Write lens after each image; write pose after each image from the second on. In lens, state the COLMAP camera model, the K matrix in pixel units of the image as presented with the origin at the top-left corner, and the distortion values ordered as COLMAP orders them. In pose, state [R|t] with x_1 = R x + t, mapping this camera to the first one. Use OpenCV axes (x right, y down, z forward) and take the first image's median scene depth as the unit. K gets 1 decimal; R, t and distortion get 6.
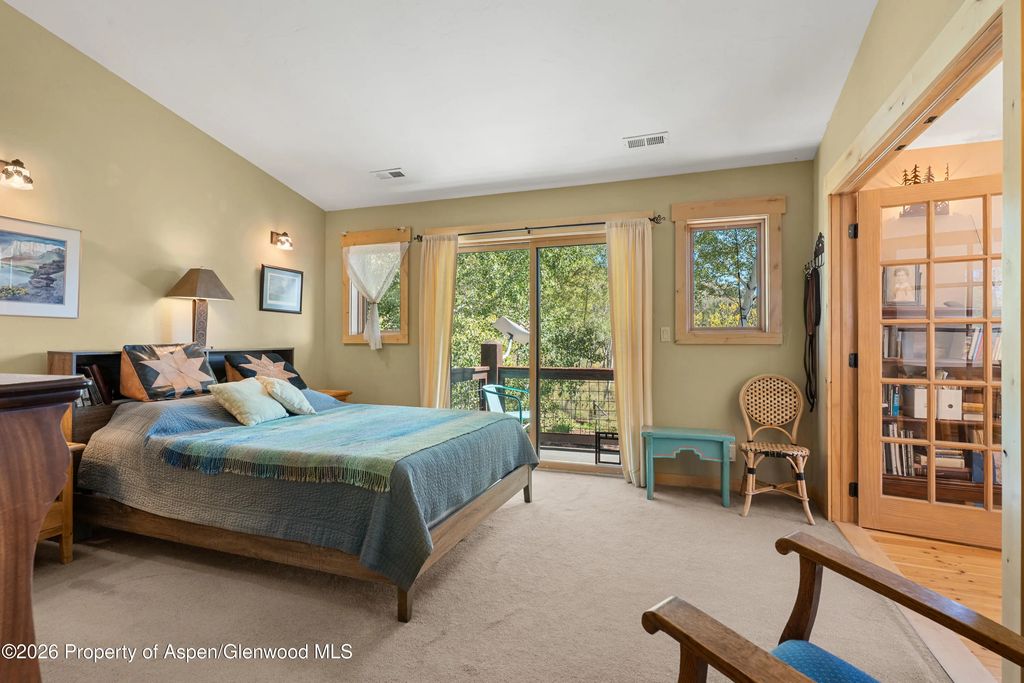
lens RADIAL K [[495.2, 0, 510.1], [0, 495.2, 340.0], [0, 0, 1]] dist [0.000437, 0.002070]
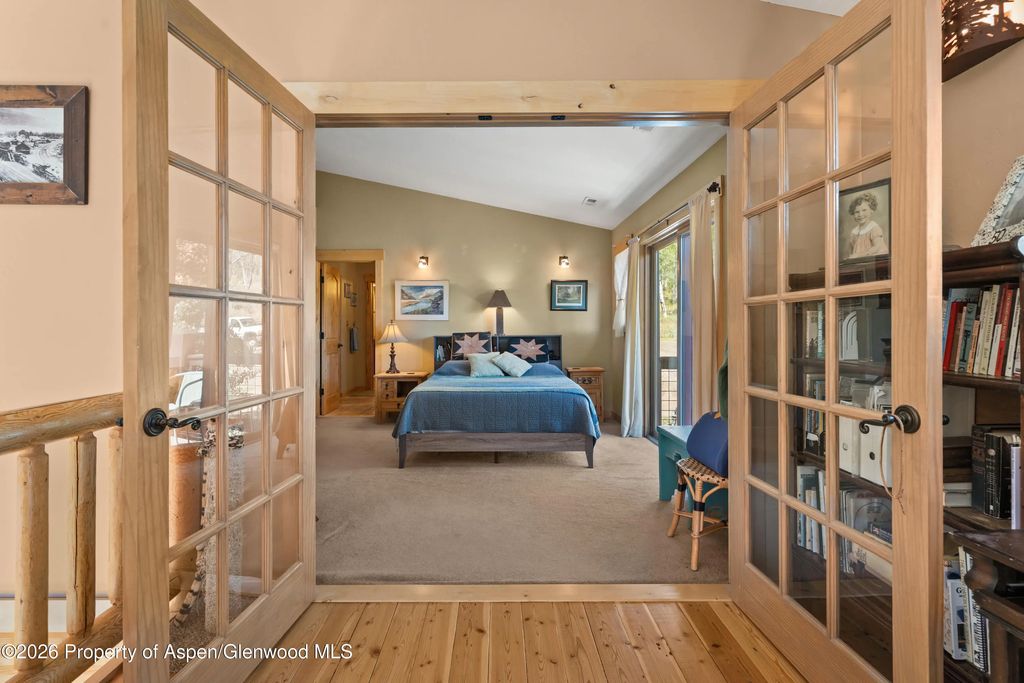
lens RADIAL K [[495.2, 0, 501.3], [0, 495.2, 328.0], [0, 0, 1]] dist [0.000437, 0.002070]
pose [[0.344978, -0.006135, -0.938591, 1.167581], [0.006301, 0.999971, -0.004221, -0.000163], [0.938589, -0.004458, 0.345007, 0.432565]]
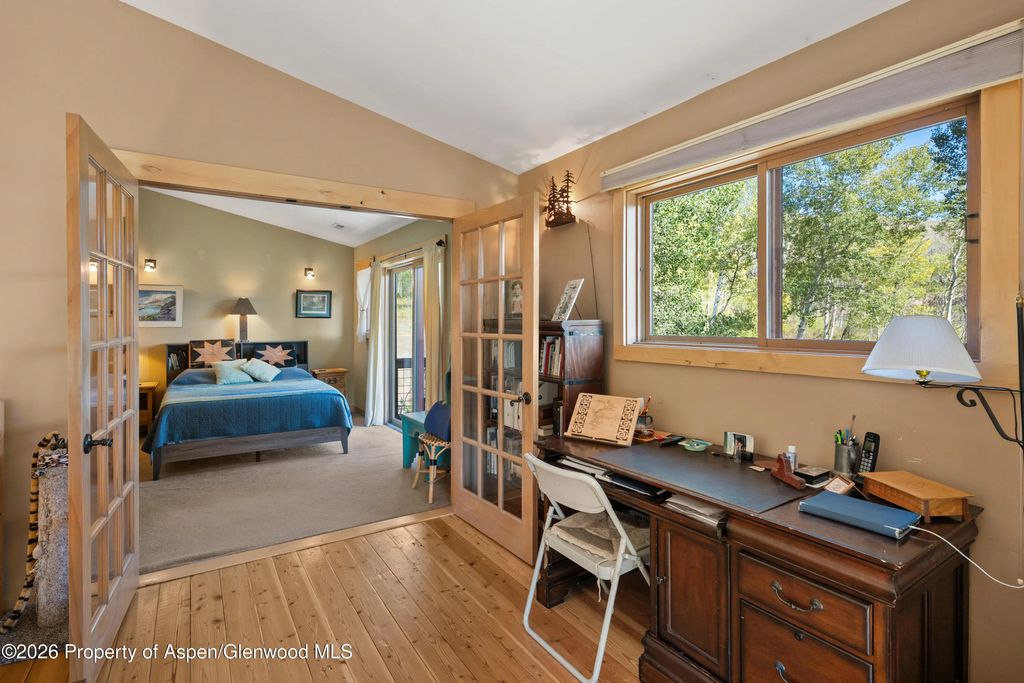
lens RADIAL K [[495.2, 0, 509.6], [0, 495.2, 325.6], [0, 0, 1]] dist [0.000437, 0.002070]
pose [[0.792891, 0.004075, -0.609350, 1.411482], [0.002822, 0.999942, 0.010360, -0.063932], [0.609357, -0.009934, 0.792834, 0.164073]]
